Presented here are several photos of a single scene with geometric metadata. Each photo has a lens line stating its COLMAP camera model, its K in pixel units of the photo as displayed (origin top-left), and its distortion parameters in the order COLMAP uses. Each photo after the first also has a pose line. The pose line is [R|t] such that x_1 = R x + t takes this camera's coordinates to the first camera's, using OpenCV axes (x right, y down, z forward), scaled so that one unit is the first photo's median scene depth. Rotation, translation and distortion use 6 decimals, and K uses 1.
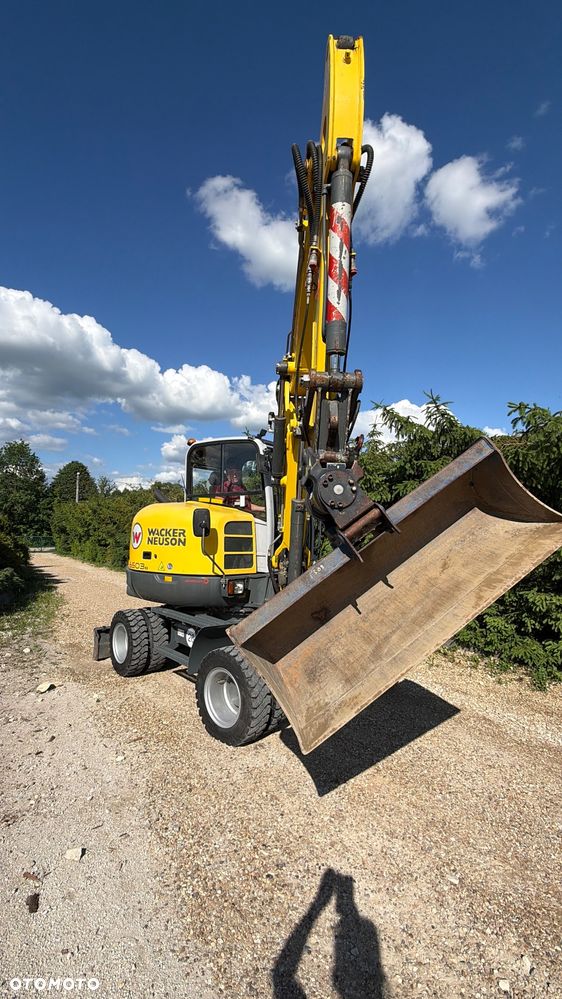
lens RADIAL K [[436.9, 0, 278.3], [0, 436.9, 496.4], [0, 0, 1]] dist [0.002661, 0.000269]
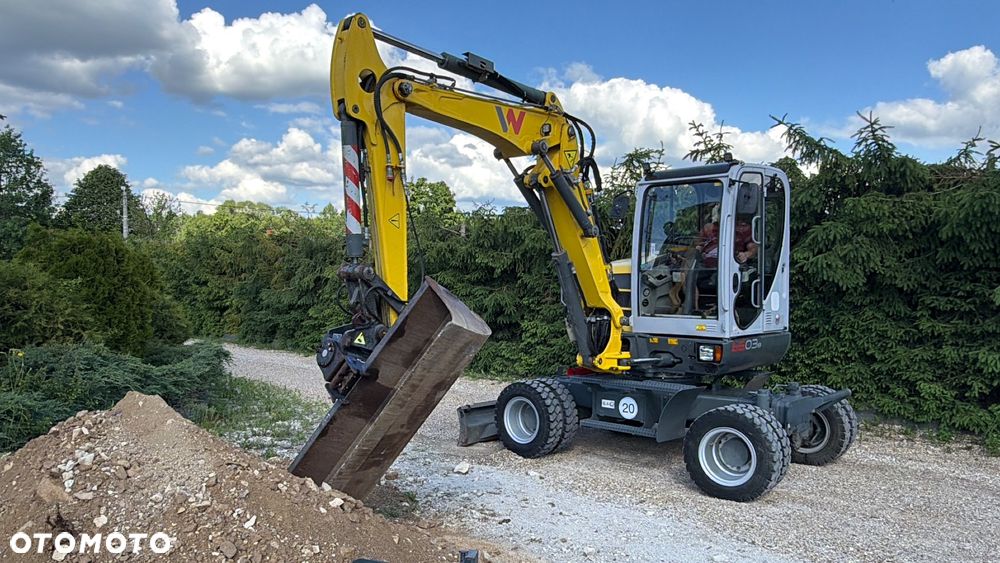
lens RADIAL K [[740.9, 0, 497.4], [0, 740.9, 283.6], [0, 0, 1]] dist [0.004034, -0.000827]
pose [[0.995079, -0.008124, 0.098756, -0.545661], [0.000187, 0.996785, 0.080121, -0.037784], [-0.099089, -0.079708, 0.991881, -0.378527]]
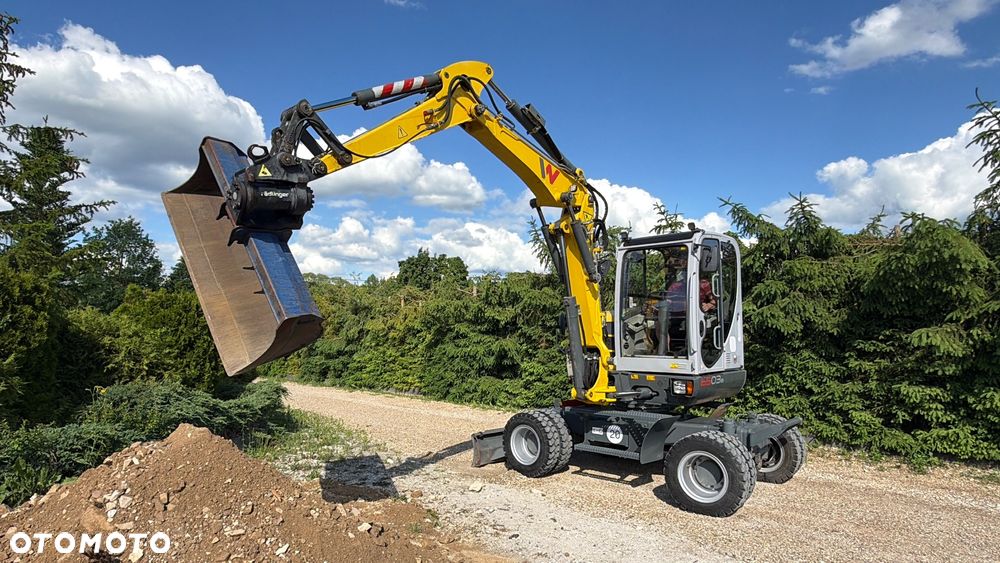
lens RADIAL K [[564.4, 0, 498.5], [0, 564.4, 283.1], [0, 0, 1]] dist [0.002816, -0.000227]
pose [[0.995271, -0.003776, 0.097065, -0.547276], [0.004911, 0.999922, -0.011461, -0.020392], [-0.097014, 0.011883, 0.995212, -0.286219]]
